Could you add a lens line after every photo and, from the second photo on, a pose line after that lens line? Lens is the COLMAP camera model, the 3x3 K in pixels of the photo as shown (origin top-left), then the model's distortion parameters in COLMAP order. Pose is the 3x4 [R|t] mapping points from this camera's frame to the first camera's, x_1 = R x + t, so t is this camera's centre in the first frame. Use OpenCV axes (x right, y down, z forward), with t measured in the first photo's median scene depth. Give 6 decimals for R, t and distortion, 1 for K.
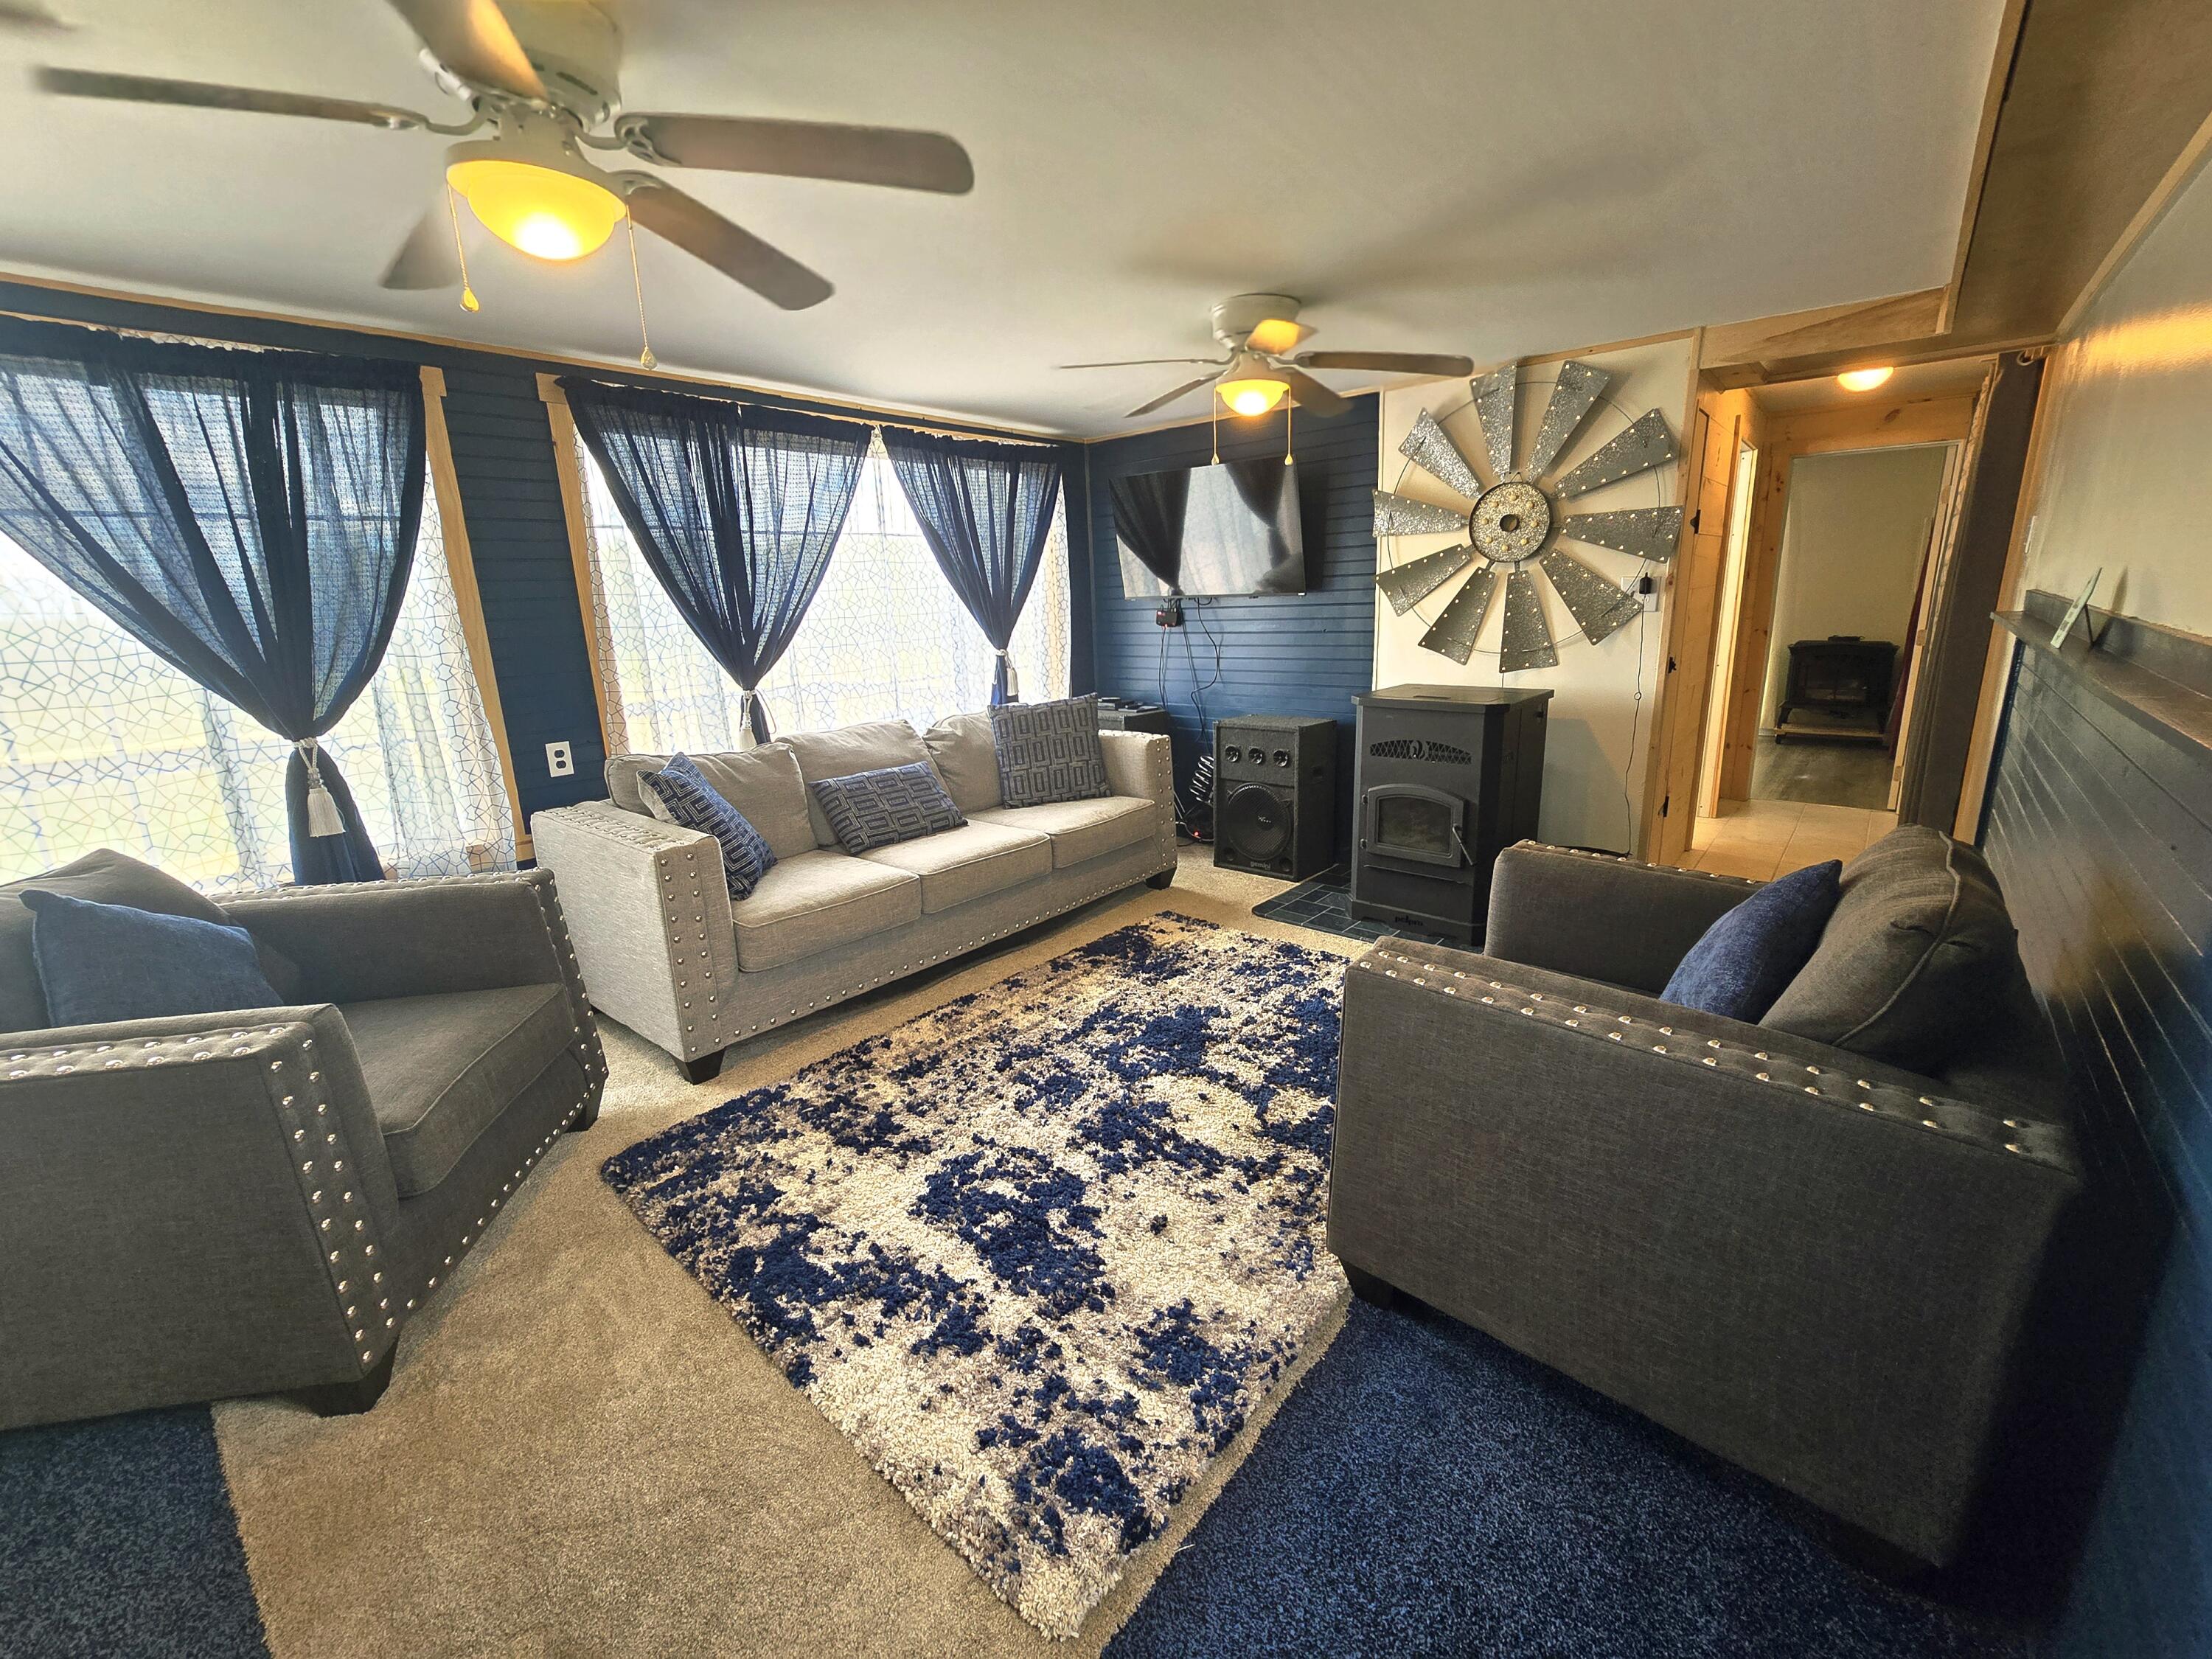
lens RADIAL K [[910.9, 0, 1119.2], [0, 910.9, 805.2], [0, 0, 1]] dist [-0.002912, -0.000140]
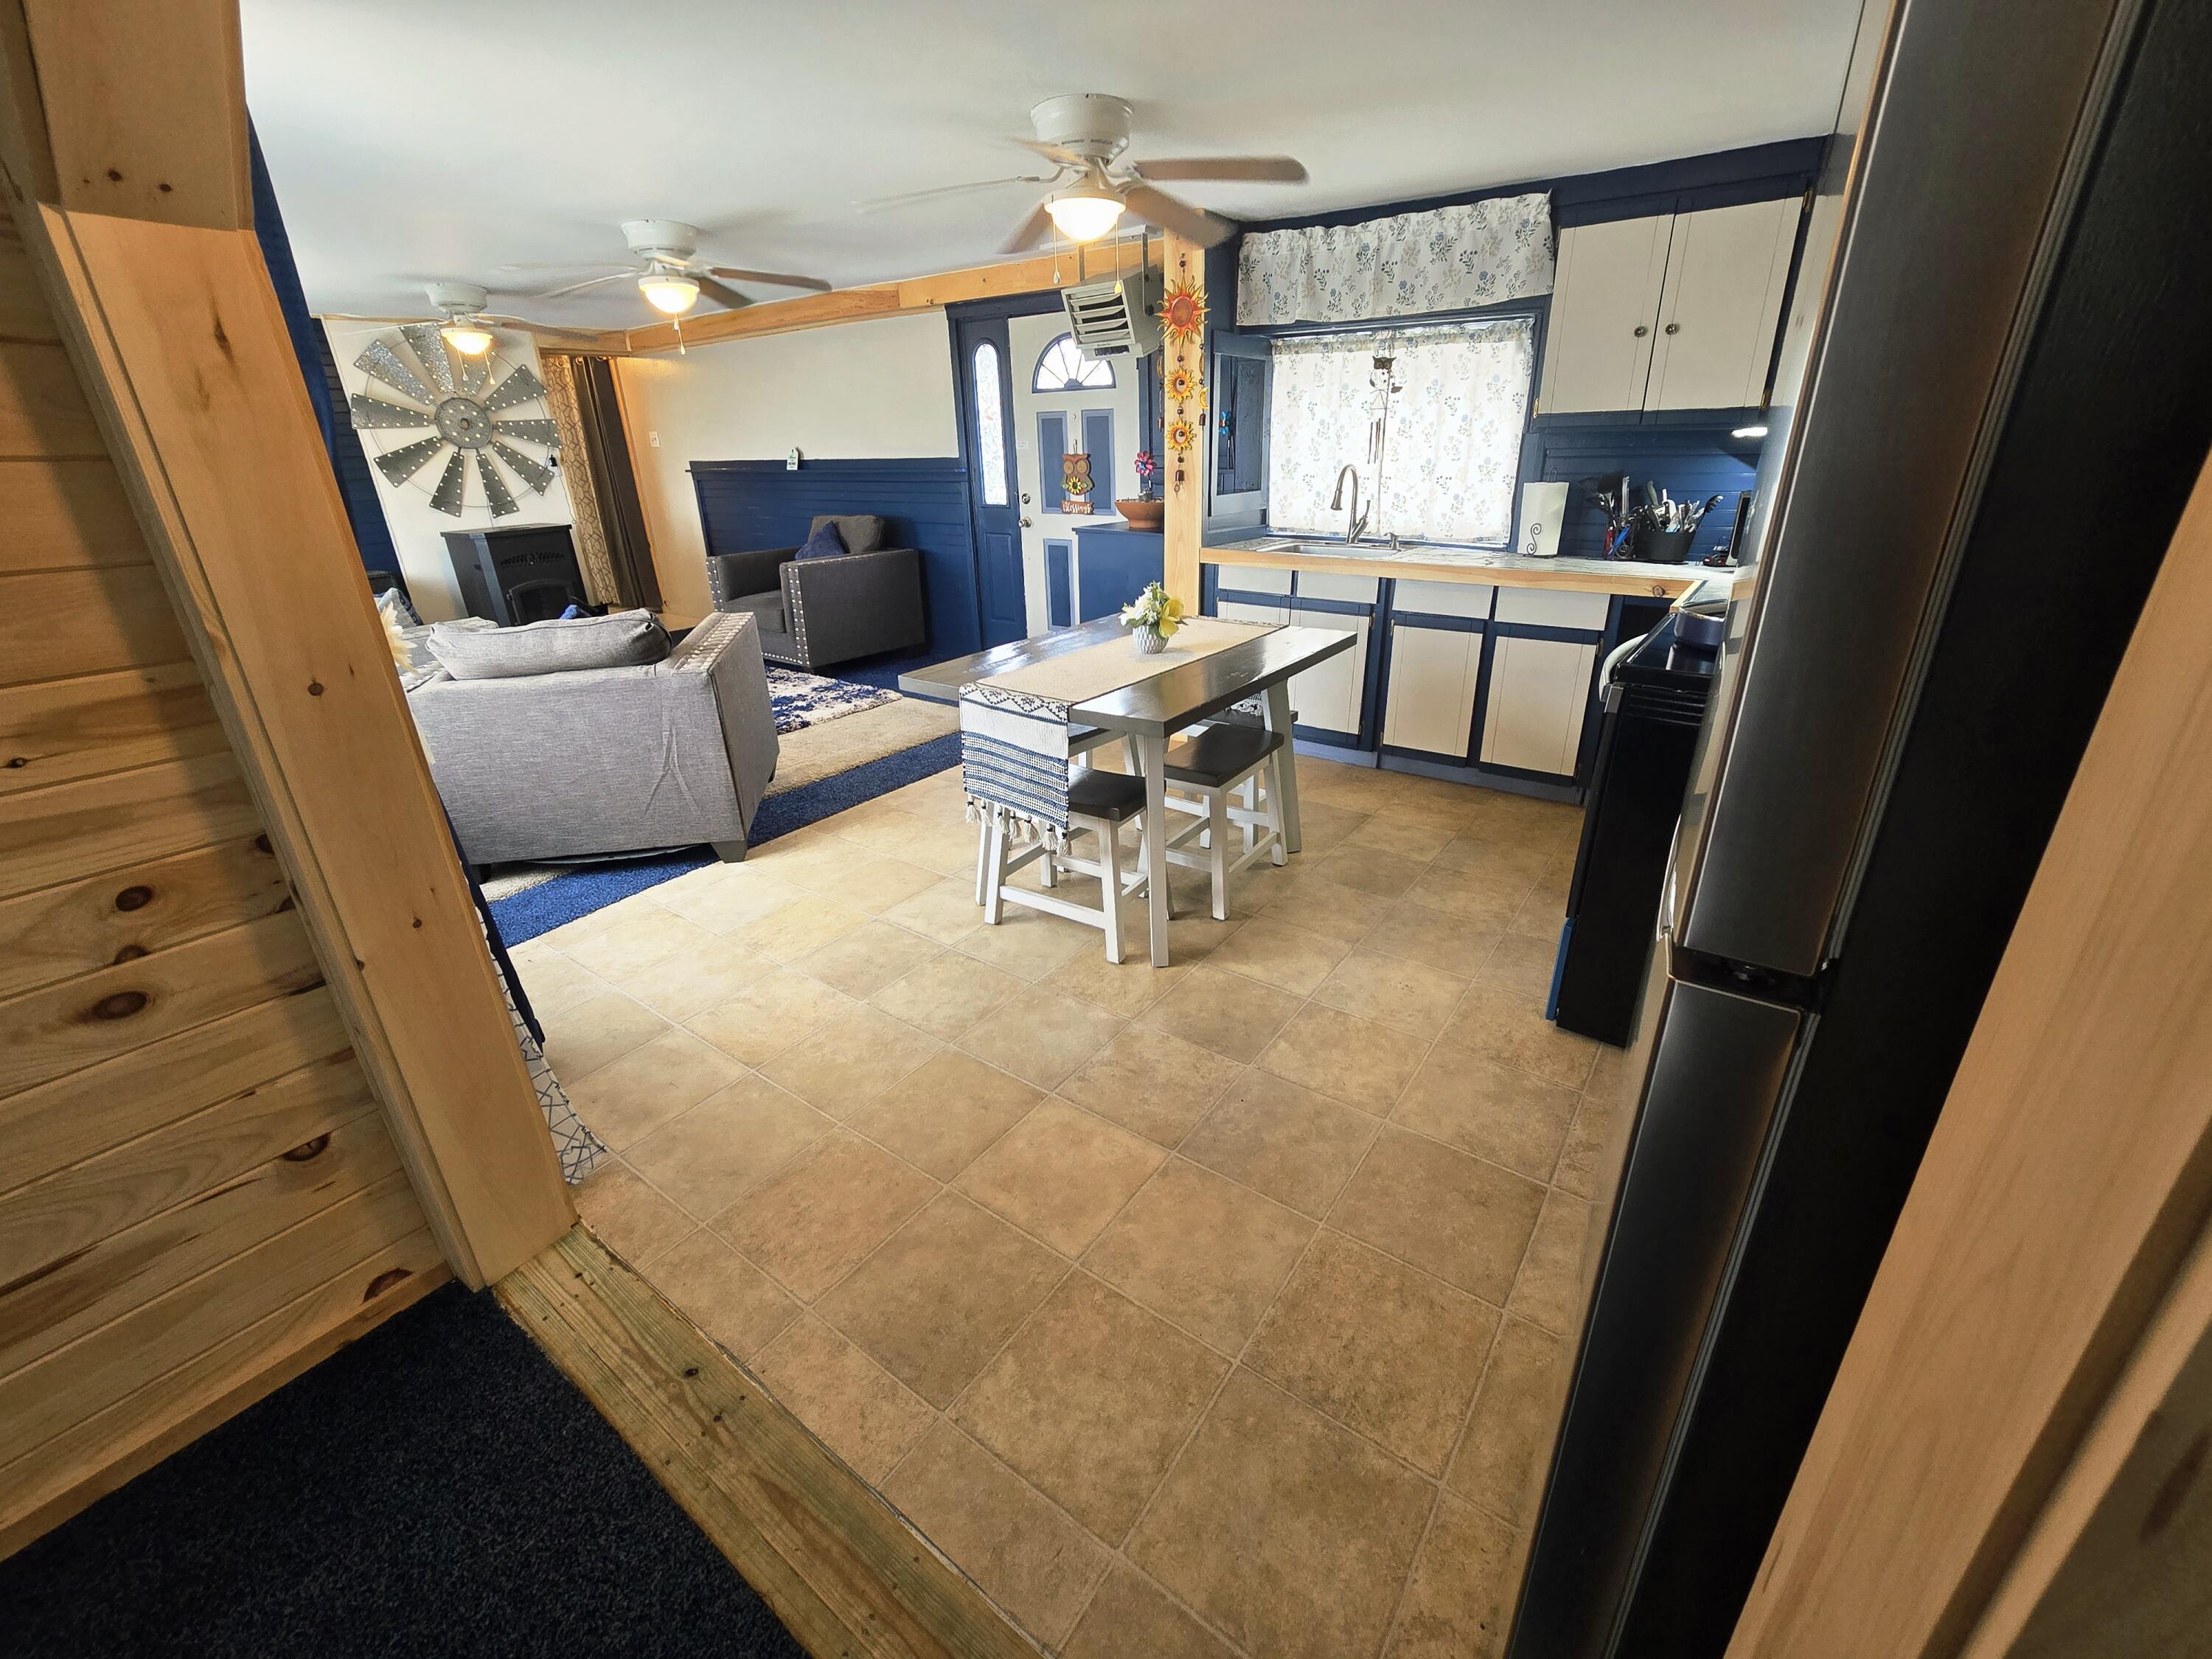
lens RADIAL K [[903.6, 0, 1119.2], [0, 903.6, 806.3], [0, 0, 1]] dist [-0.002656, -0.003620]
pose [[-0.063997, -0.351519, 0.933991, -1.989490], [0.266208, 0.895983, 0.355455, 0.062668], [-0.961789, 0.271384, 0.036237, -0.003666]]
